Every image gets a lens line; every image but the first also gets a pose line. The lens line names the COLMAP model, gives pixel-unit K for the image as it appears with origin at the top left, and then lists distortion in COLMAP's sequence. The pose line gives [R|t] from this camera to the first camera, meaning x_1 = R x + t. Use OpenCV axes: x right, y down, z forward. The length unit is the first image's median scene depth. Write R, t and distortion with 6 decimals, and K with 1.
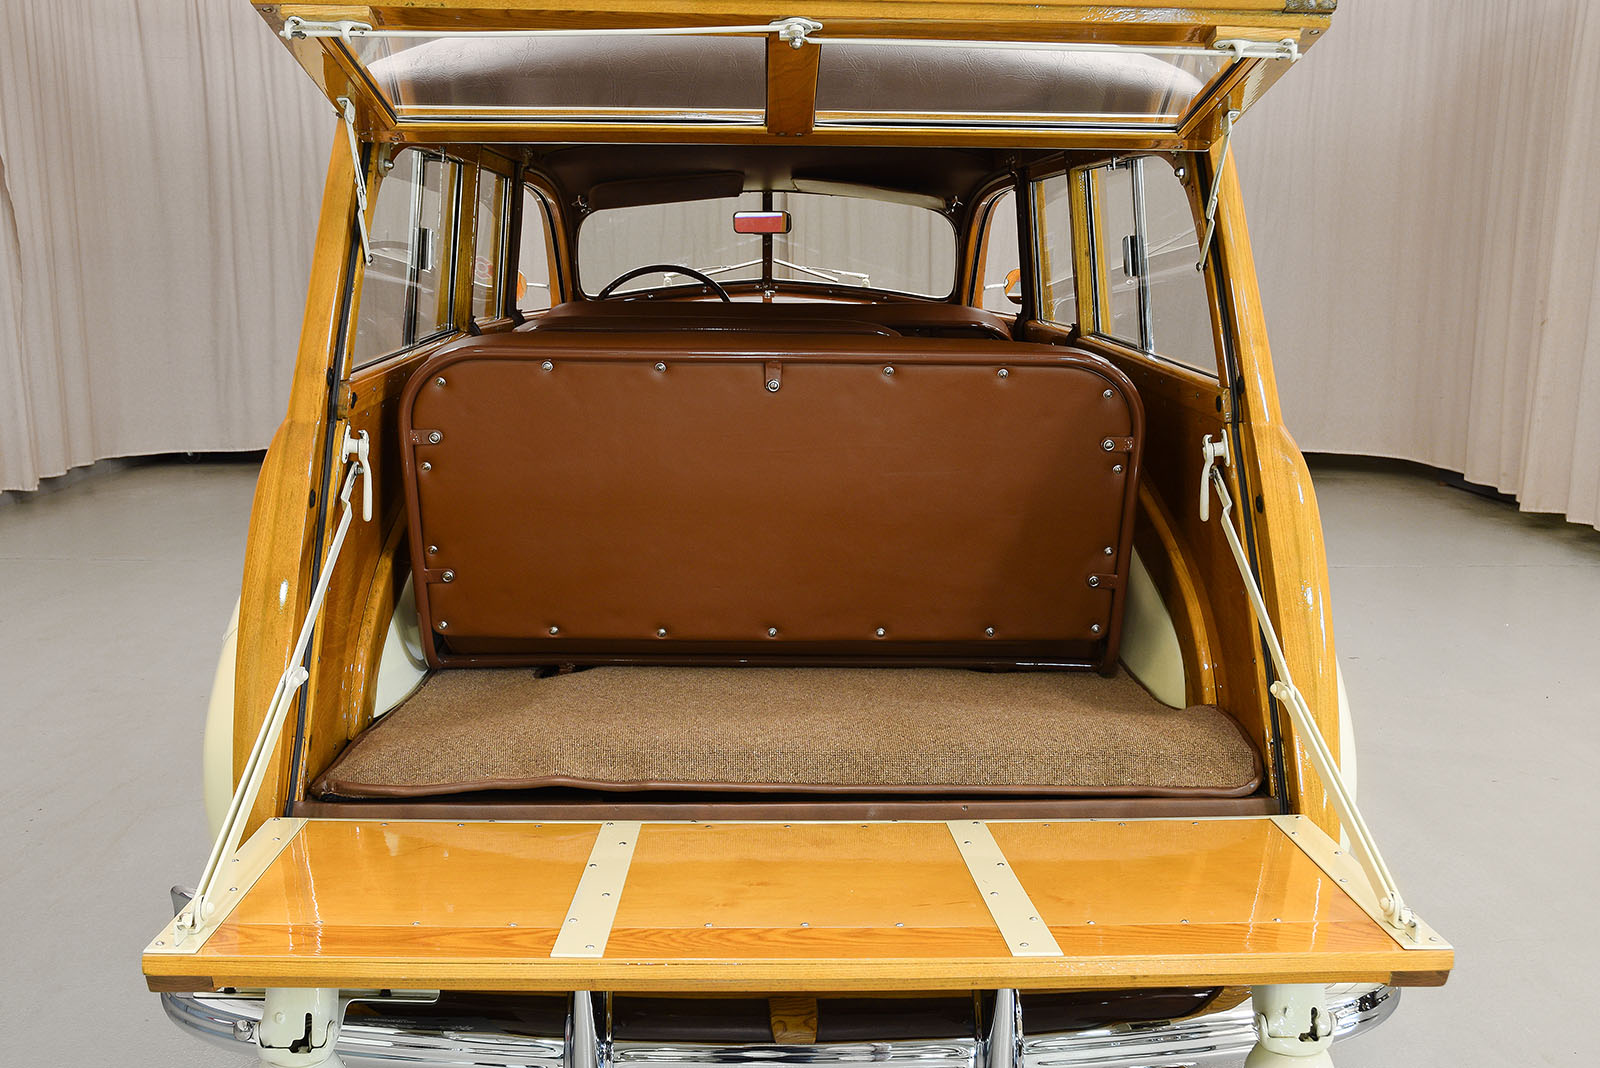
lens RADIAL K [[1599.8, 0, 809.6], [0, 1599.8, 536.8], [0, 0, 1]] dist [-0.020923, 0.008990]
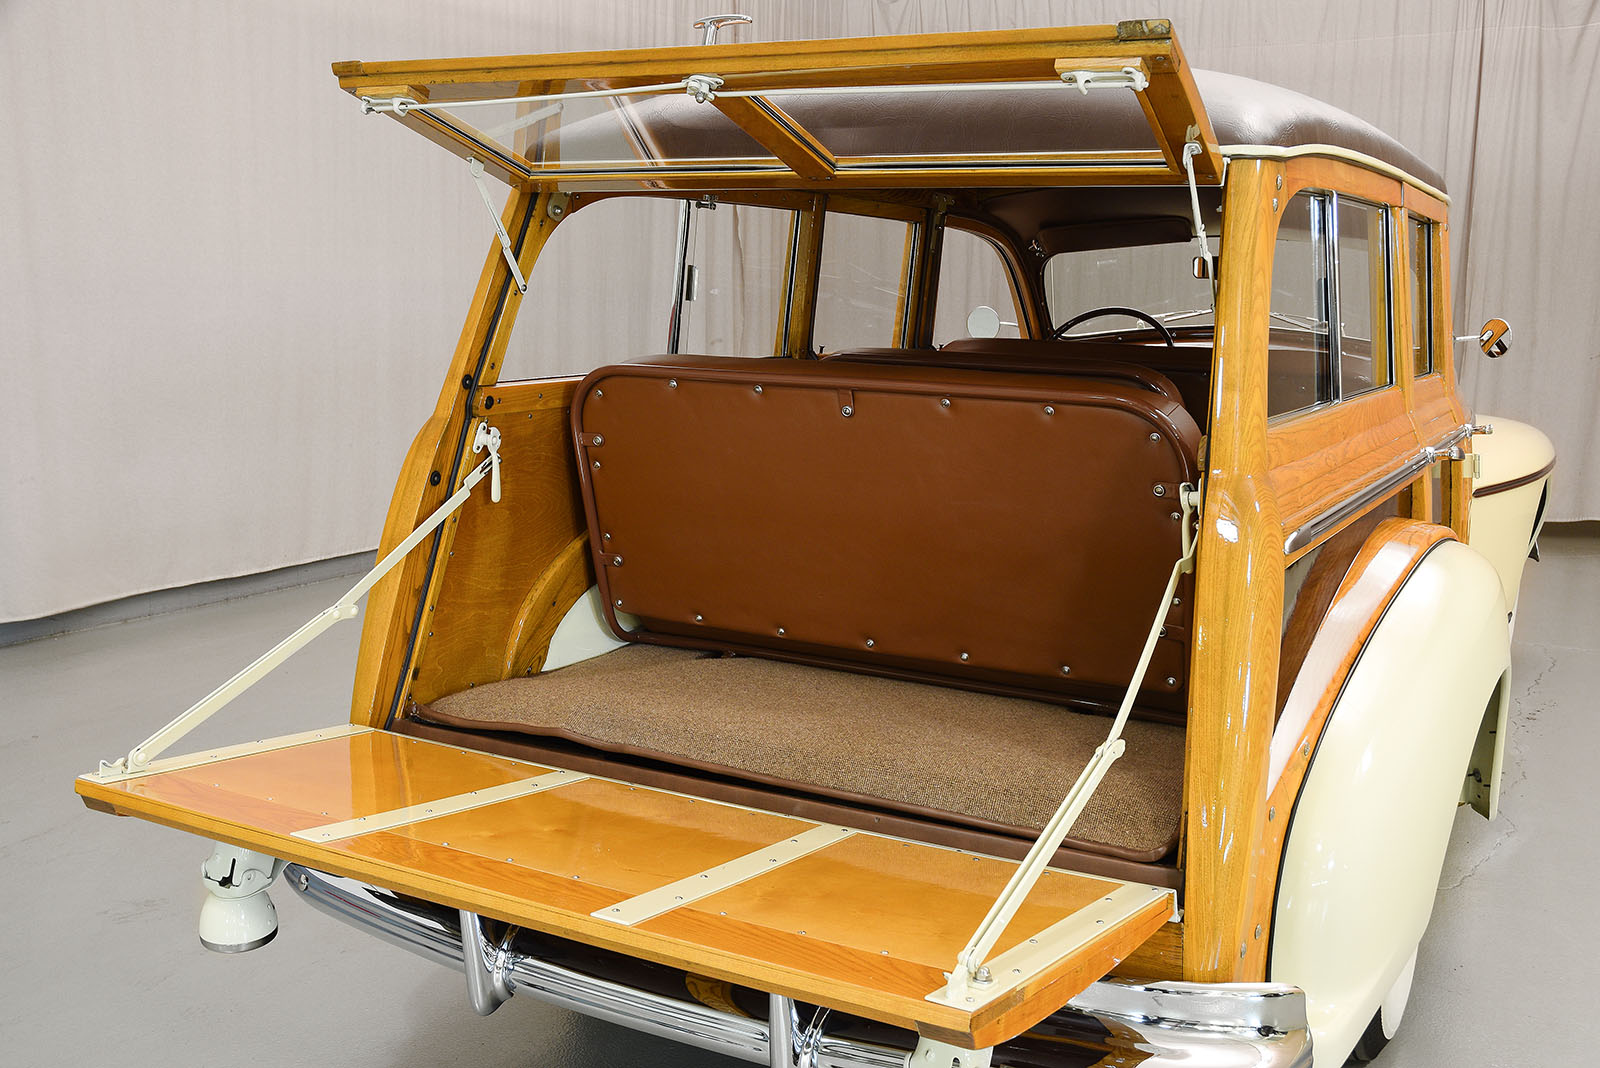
lens RADIAL K [[1553.7, 0, 808.4], [0, 1553.7, 539.0], [0, 0, 1]] dist [0.001642, -0.094685]
pose [[0.865112, 0.091288, -0.493202, 0.517828], [-0.103285, 0.994647, 0.002931, -0.010035], [0.490830, 0.048405, 0.869910, 0.086755]]
